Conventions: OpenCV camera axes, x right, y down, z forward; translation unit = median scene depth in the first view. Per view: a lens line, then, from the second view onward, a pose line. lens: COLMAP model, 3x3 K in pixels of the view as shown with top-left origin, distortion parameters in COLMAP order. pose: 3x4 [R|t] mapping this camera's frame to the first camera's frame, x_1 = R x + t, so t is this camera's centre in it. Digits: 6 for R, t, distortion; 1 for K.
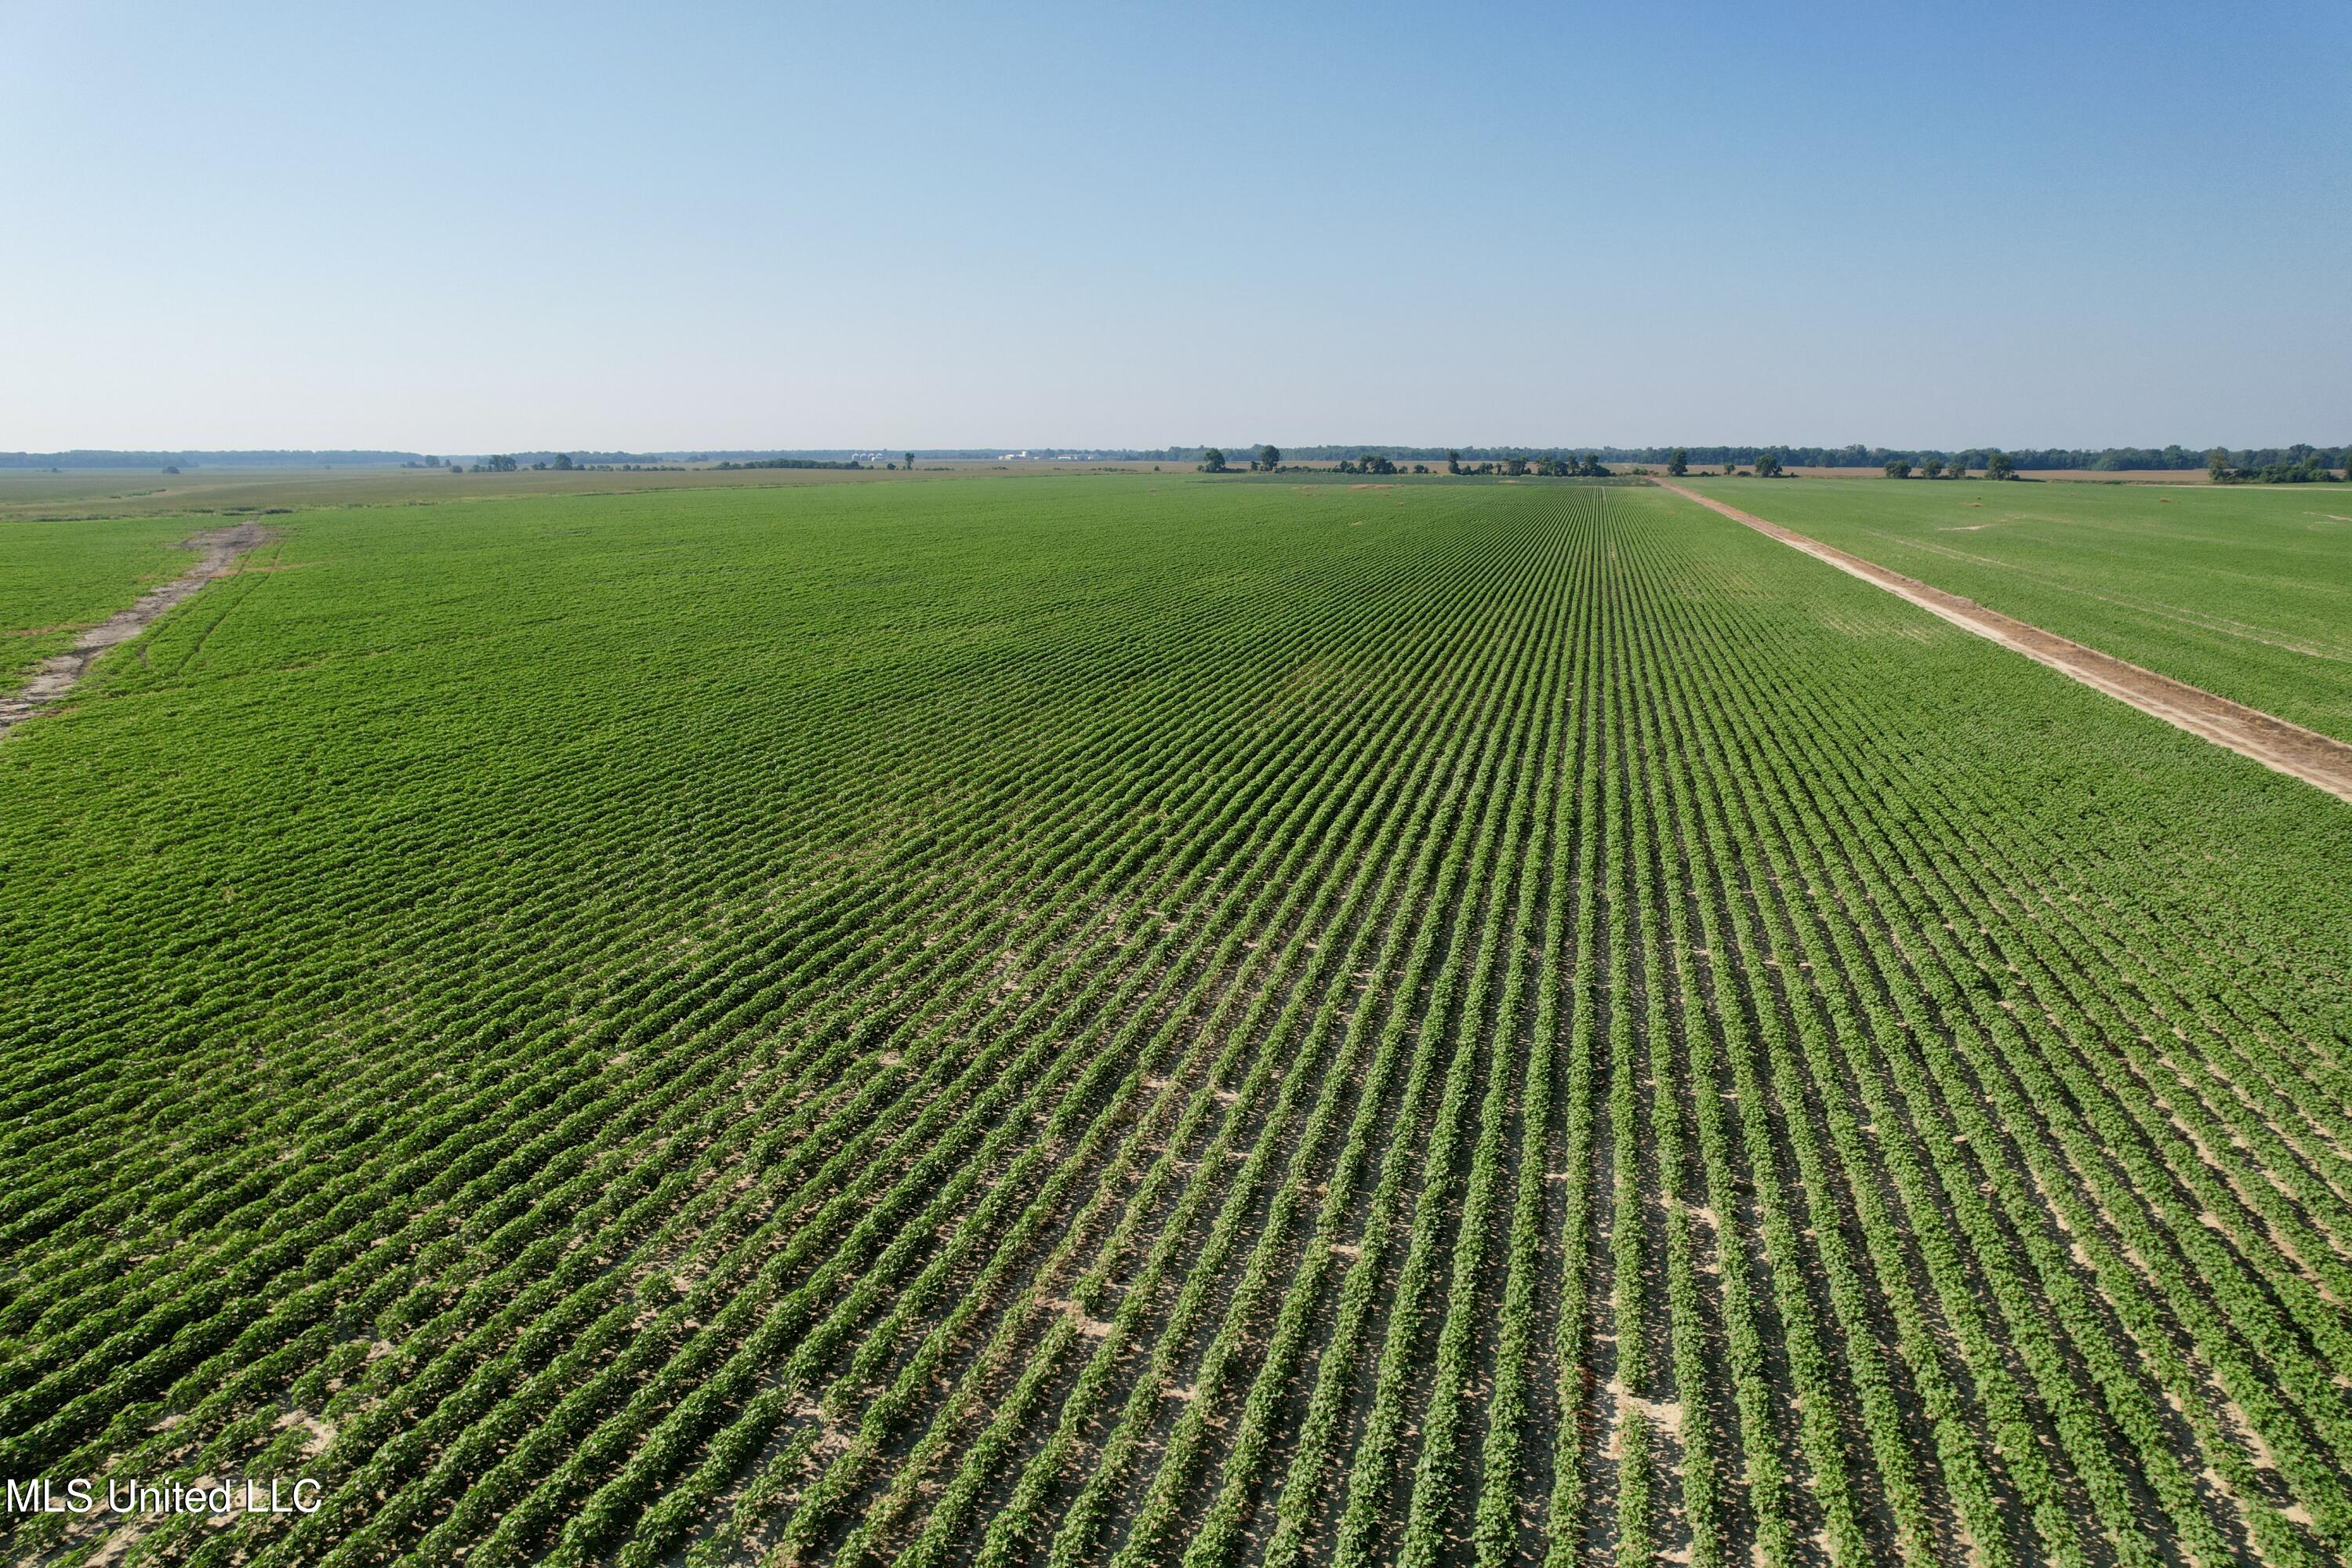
lens RADIAL K [[1508.3, 0, 1187.3], [0, 1508.3, 801.7], [0, 0, 1]] dist [-0.083824, 0.081025]
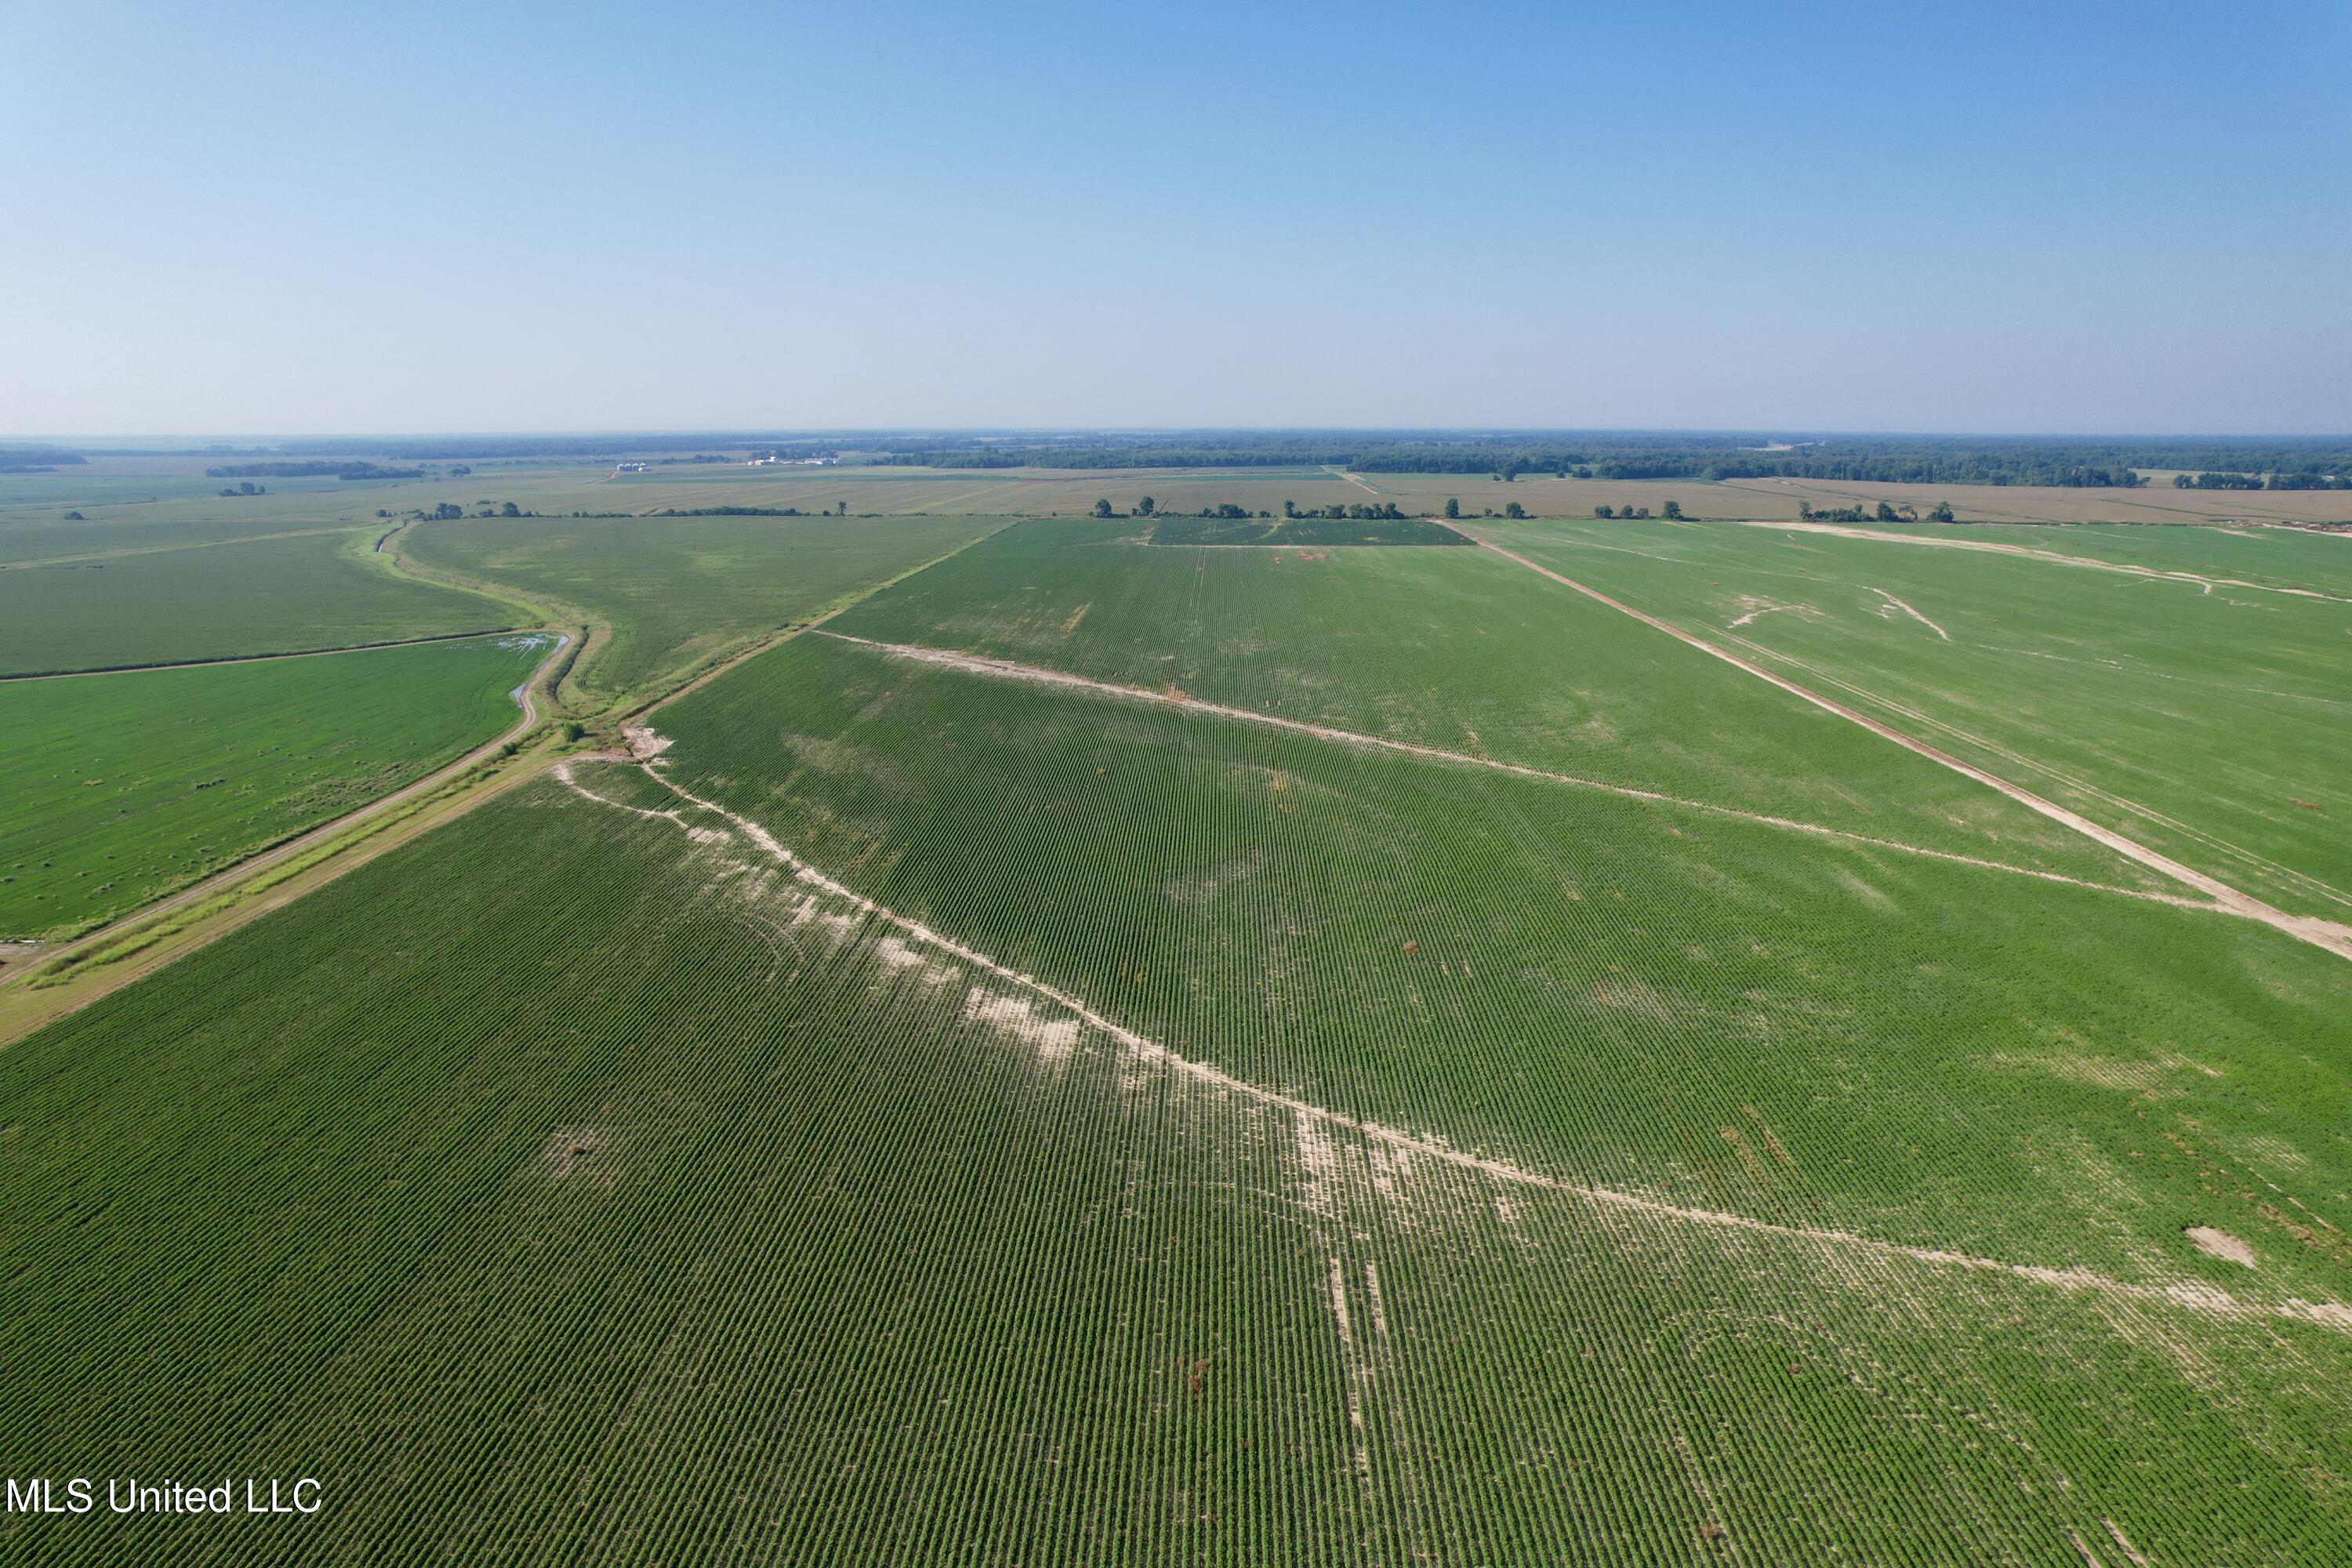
lens RADIAL K [[1507.4, 0, 1187.3], [0, 1507.4, 773.5], [0, 0, 1]] dist [-0.058788, 0.034123]
pose [[0.971755, -0.056052, 0.229240, -0.230408], [0.055877, 0.998411, 0.007260, -0.007972], [-0.229283, 0.005754, 0.973343, -0.273308]]
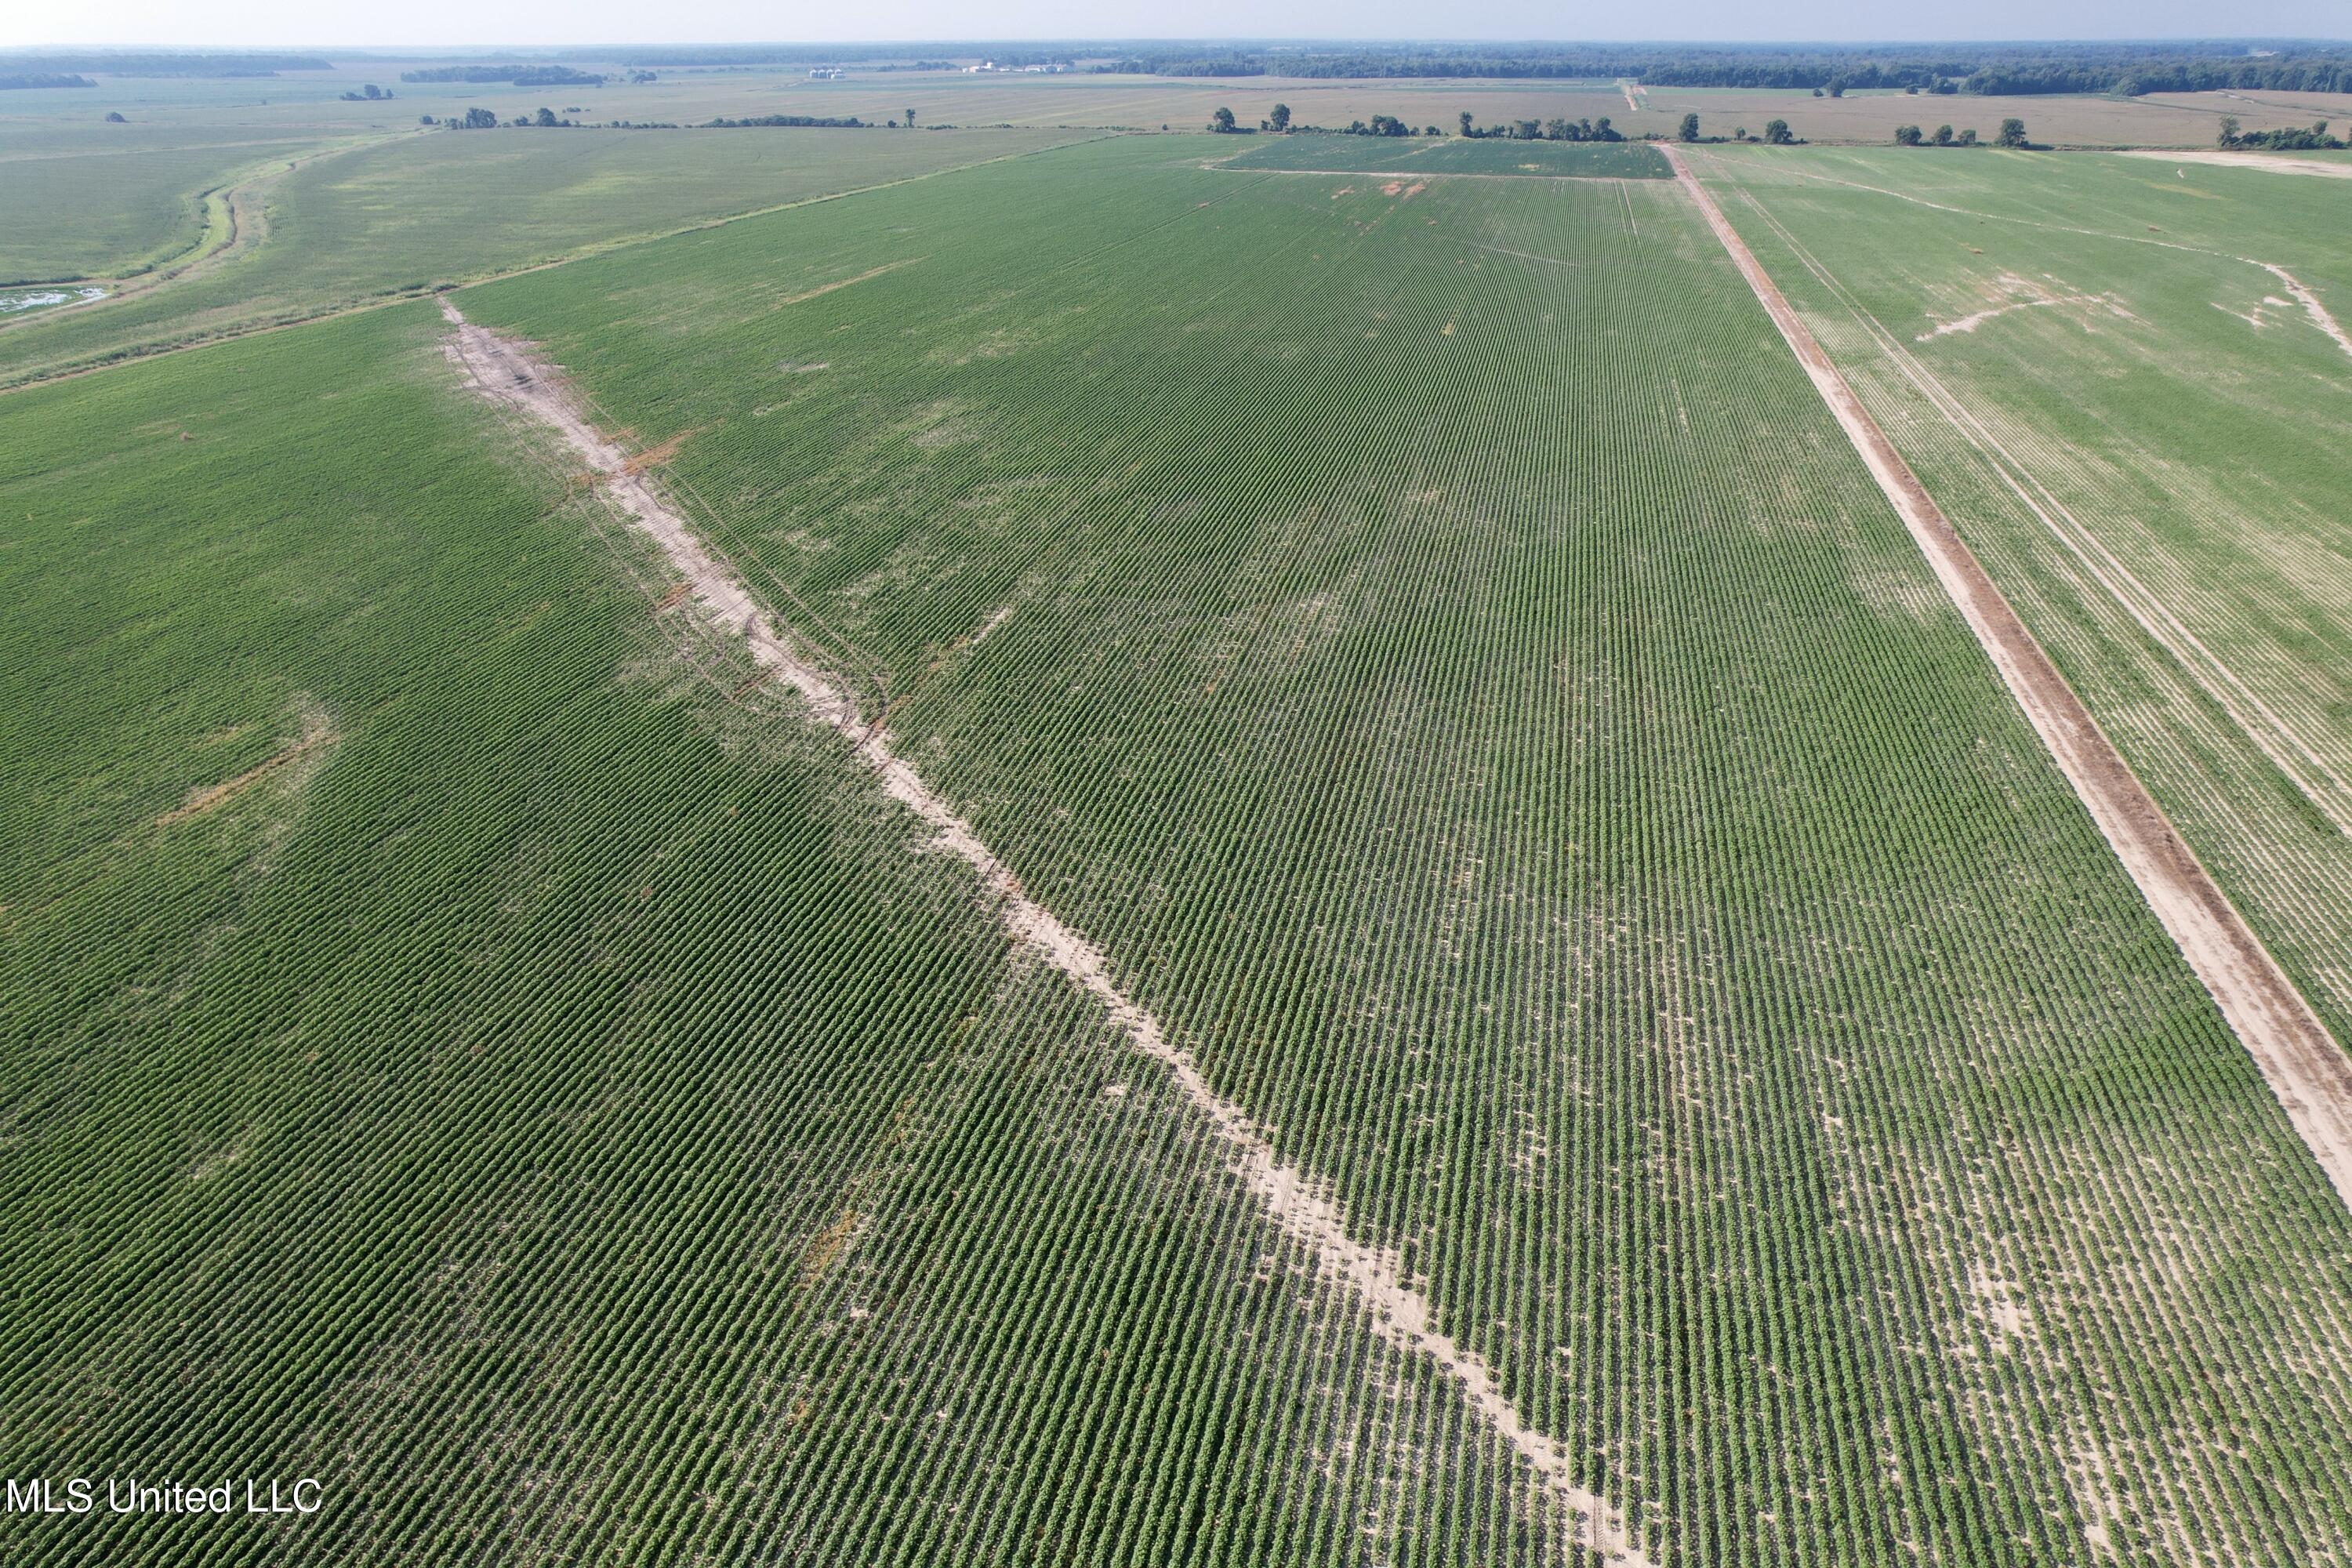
lens RADIAL K [[1508.3, 0, 1187.3], [0, 1508.3, 801.7], [0, 0, 1]] dist [-0.083824, 0.081025]
pose [[0.999641, -0.016016, 0.021478, -0.036431], [0.010242, 0.969208, 0.246032, -0.034753], [-0.024757, -0.245723, 0.969024, -0.064550]]
